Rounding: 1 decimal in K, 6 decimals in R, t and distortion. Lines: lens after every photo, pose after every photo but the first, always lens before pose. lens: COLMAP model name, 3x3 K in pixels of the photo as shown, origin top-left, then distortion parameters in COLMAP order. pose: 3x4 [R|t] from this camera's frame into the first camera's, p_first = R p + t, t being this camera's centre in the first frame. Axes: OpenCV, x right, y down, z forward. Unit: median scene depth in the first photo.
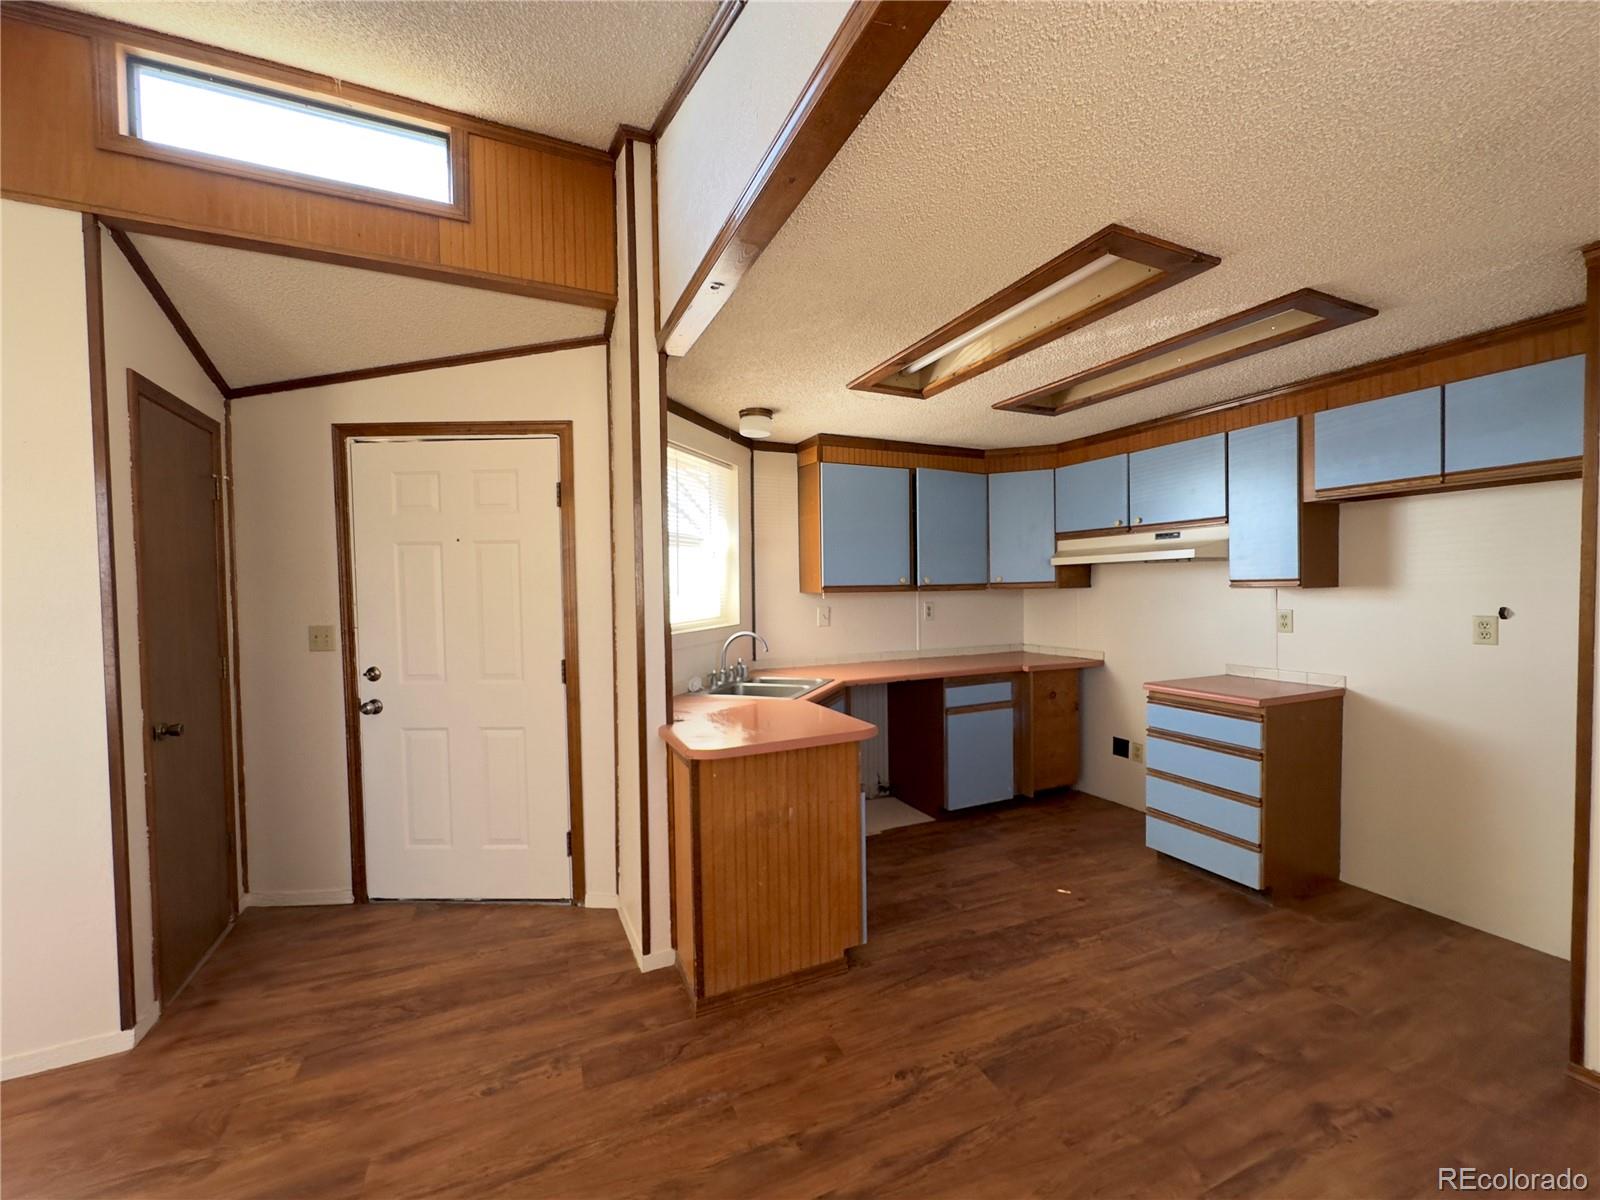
lens RADIAL K [[643.7, 0, 800.0], [0, 643.7, 600.0], [0, 0, 1]] dist [-0.000823, 0.000264]
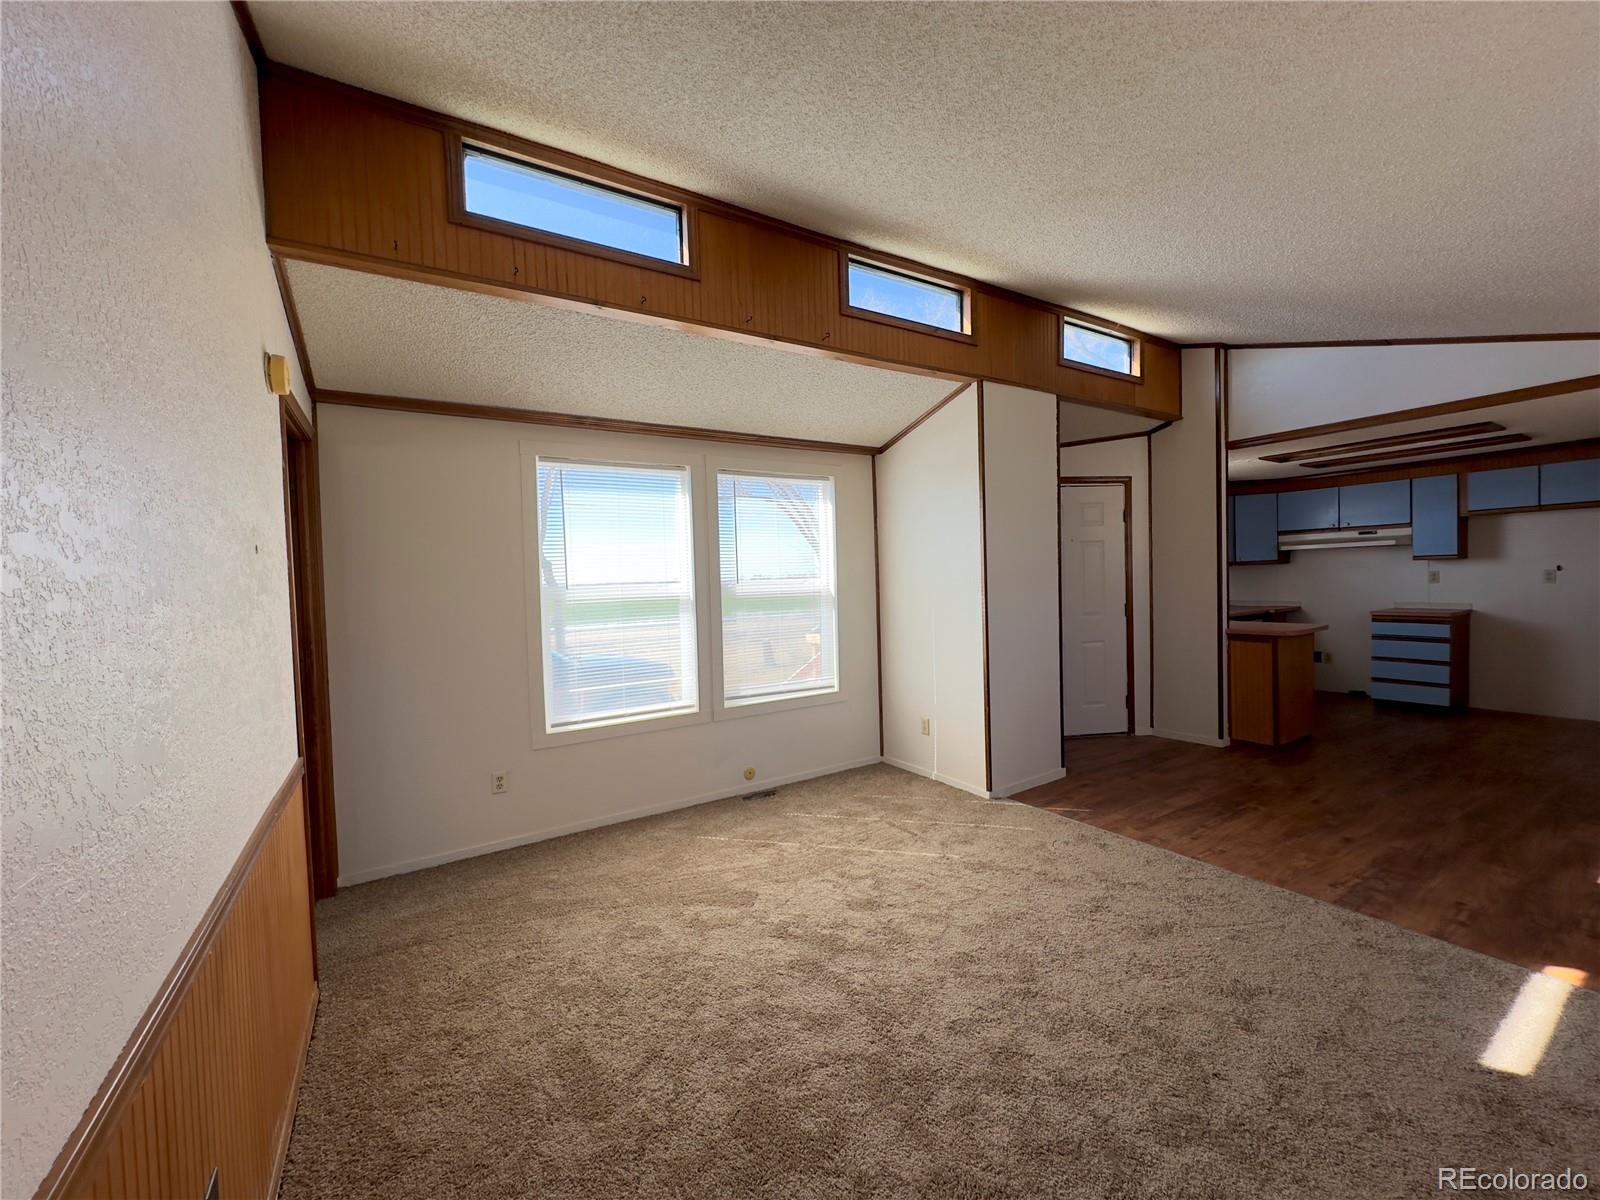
lens RADIAL K [[636.0, 0, 800.0], [0, 636.0, 600.0], [0, 0, 1]] dist [-0.002394, -0.000078]
pose [[0.991429, -0.025177, 0.128196, -1.542297], [0.023789, 0.999641, 0.012345, 0.036905], [-0.128461, -0.009190, 0.991672, -0.714612]]
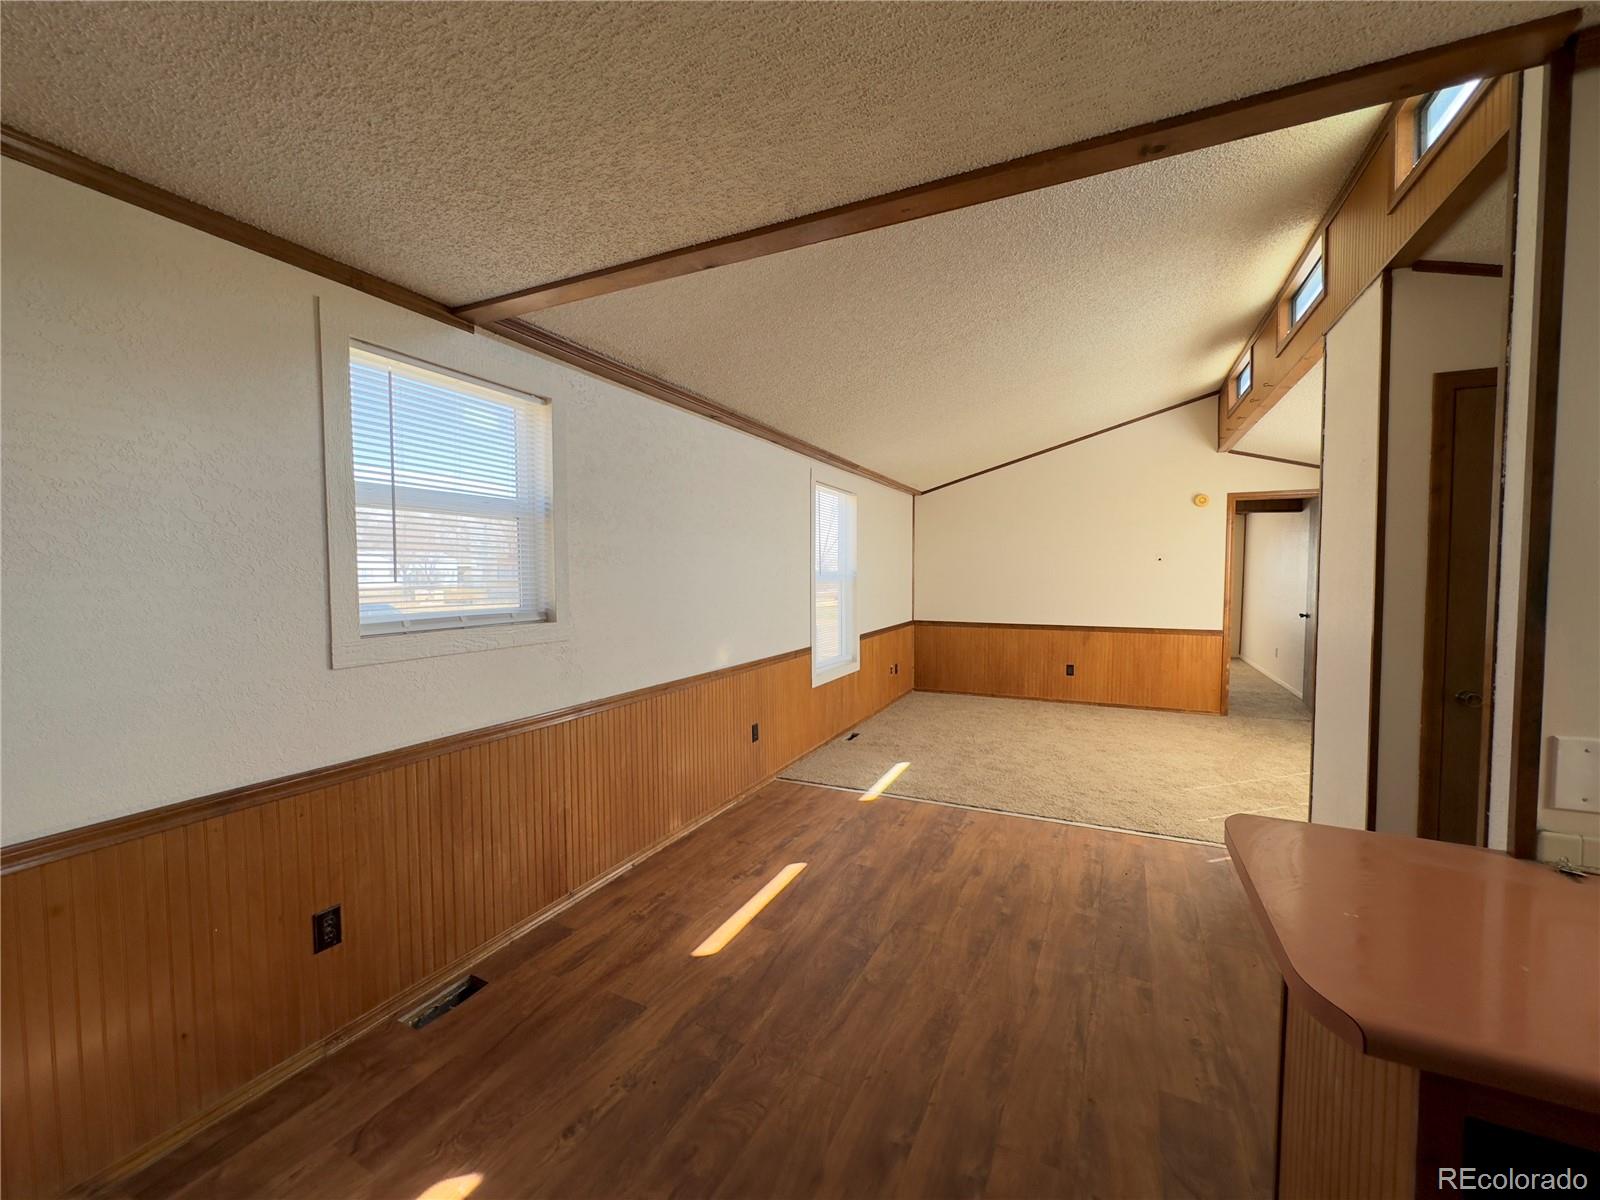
lens RADIAL K [[643.7, 0, 800.0], [0, 643.7, 600.0], [0, 0, 1]] dist [-0.000823, 0.000264]
pose [[-0.769033, 0.043740, -0.637711, 0.429917], [-0.001516, 0.997528, 0.070248, -0.026141], [0.639207, 0.054990, -0.767066, 0.870377]]
